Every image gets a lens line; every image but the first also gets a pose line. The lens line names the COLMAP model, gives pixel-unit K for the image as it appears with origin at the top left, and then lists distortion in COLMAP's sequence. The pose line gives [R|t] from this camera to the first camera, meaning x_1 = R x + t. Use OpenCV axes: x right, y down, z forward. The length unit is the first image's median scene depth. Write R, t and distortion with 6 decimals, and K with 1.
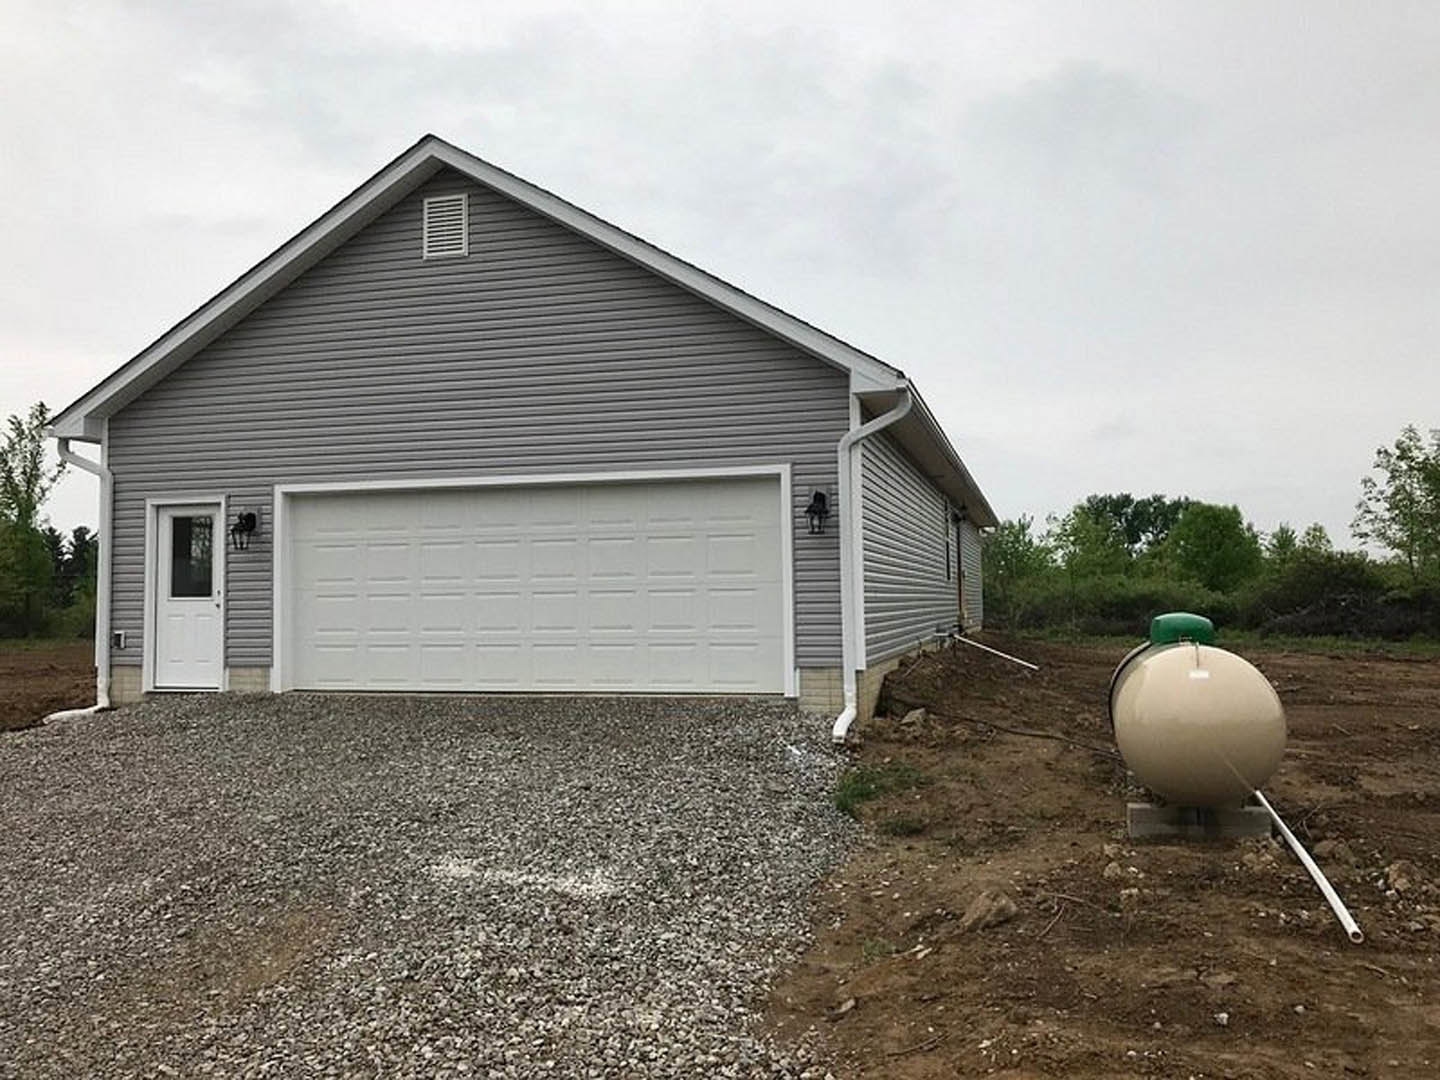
lens RADIAL K [[1194.8, 0, 723.6], [0, 1194.8, 539.2], [0, 0, 1]] dist [0.050457, -0.064635]
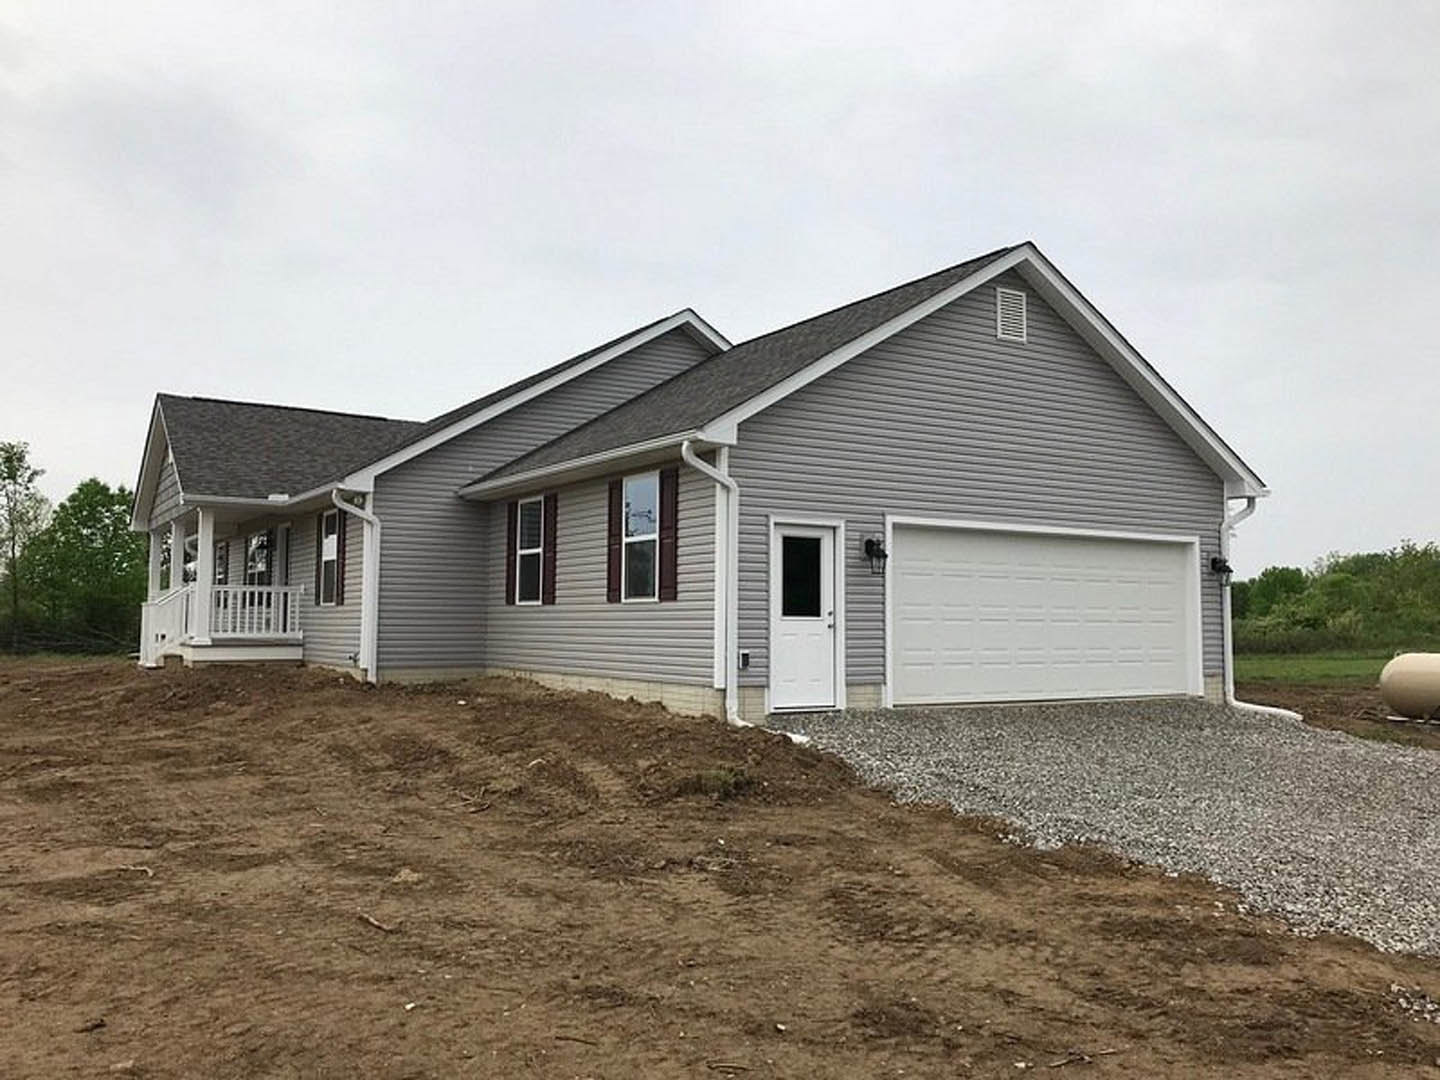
lens RADIAL K [[1194.8, 0, 723.9], [0, 1194.8, 539.3], [0, 0, 1]] dist [0.050457, -0.064635]
pose [[0.682452, 0.067032, 0.727851, -1.261166], [-0.051748, 0.997718, -0.043366, 0.030916], [-0.729097, -0.008070, 0.684363, 0.373998]]
